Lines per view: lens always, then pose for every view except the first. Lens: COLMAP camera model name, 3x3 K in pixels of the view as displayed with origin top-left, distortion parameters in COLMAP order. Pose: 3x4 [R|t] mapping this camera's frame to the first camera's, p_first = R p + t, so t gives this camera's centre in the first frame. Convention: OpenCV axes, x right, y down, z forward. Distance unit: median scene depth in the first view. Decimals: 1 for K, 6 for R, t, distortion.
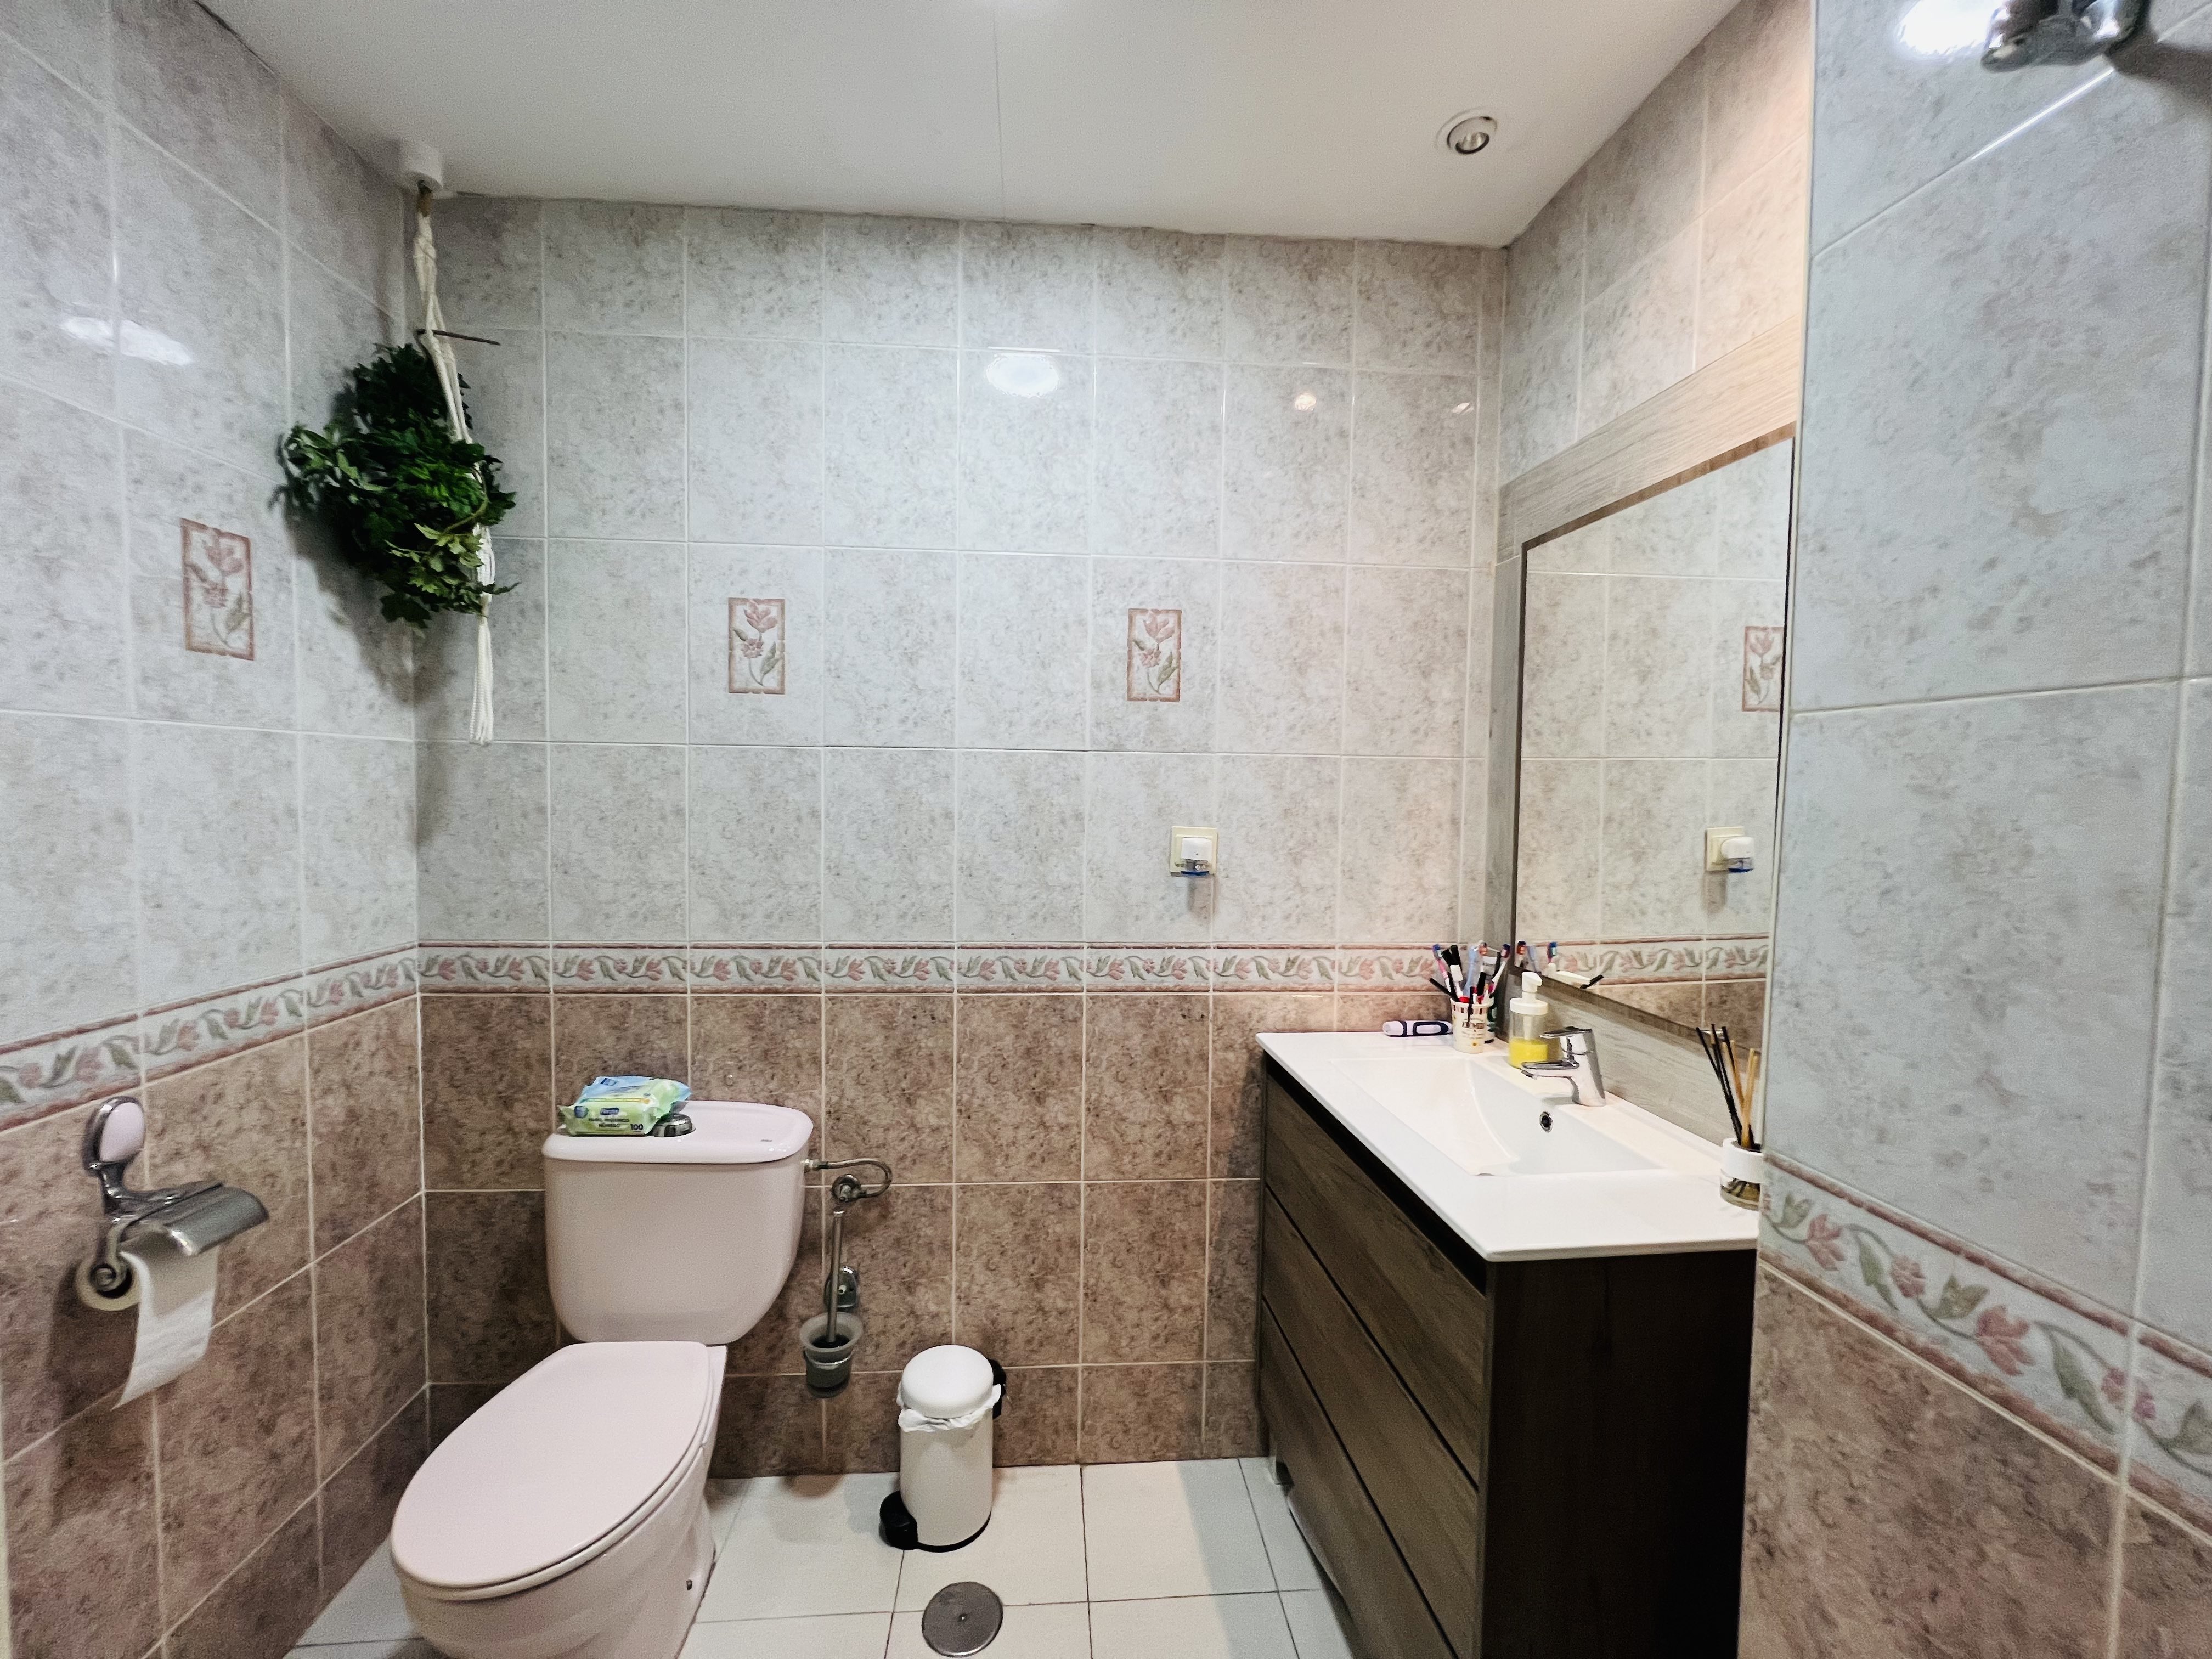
lens RADIAL K [[881.9, 0, 1079.8], [0, 881.9, 824.4], [0, 0, 1]] dist [-0.000856, -0.000069]
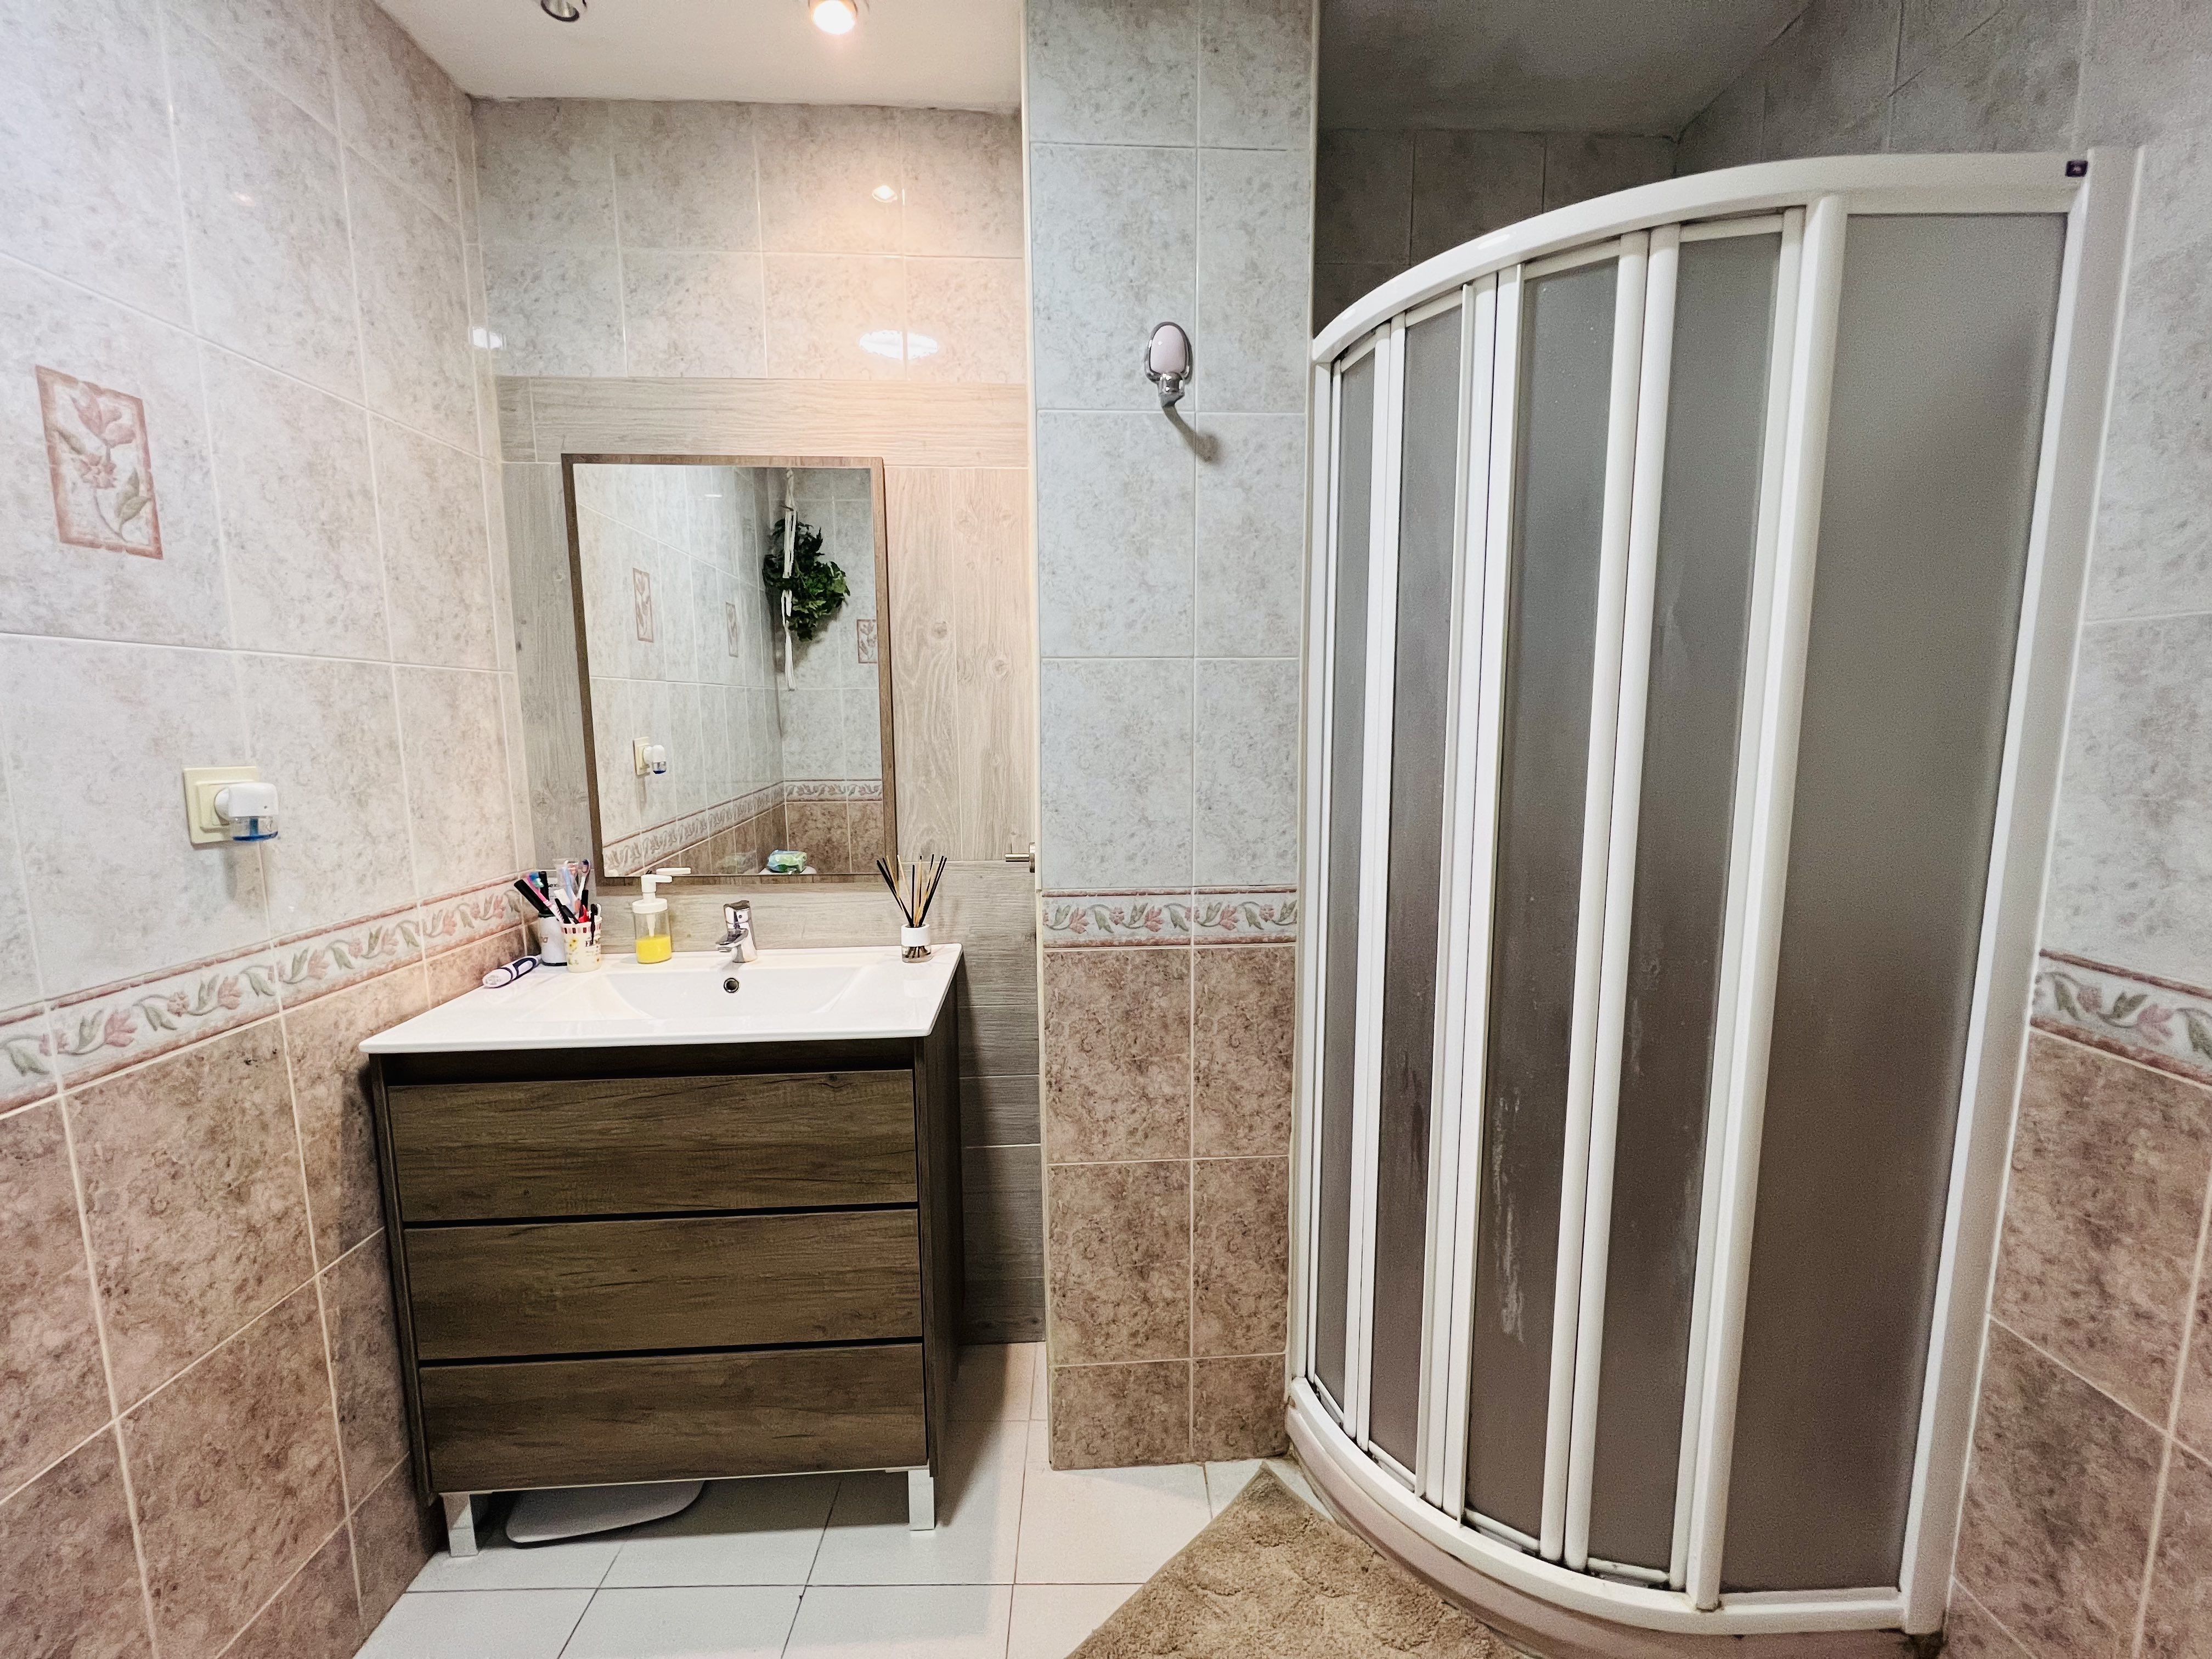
lens RADIAL K [[886.6, 0, 1113.8], [0, 886.6, 824.2], [0, 0, 1]] dist [-0.001563, 0.000037]
pose [[0.040231, -0.135307, 0.989987, -0.476950], [0.051214, 0.989766, 0.133195, -0.008055], [-0.997877, 0.045343, 0.046749, 0.333541]]
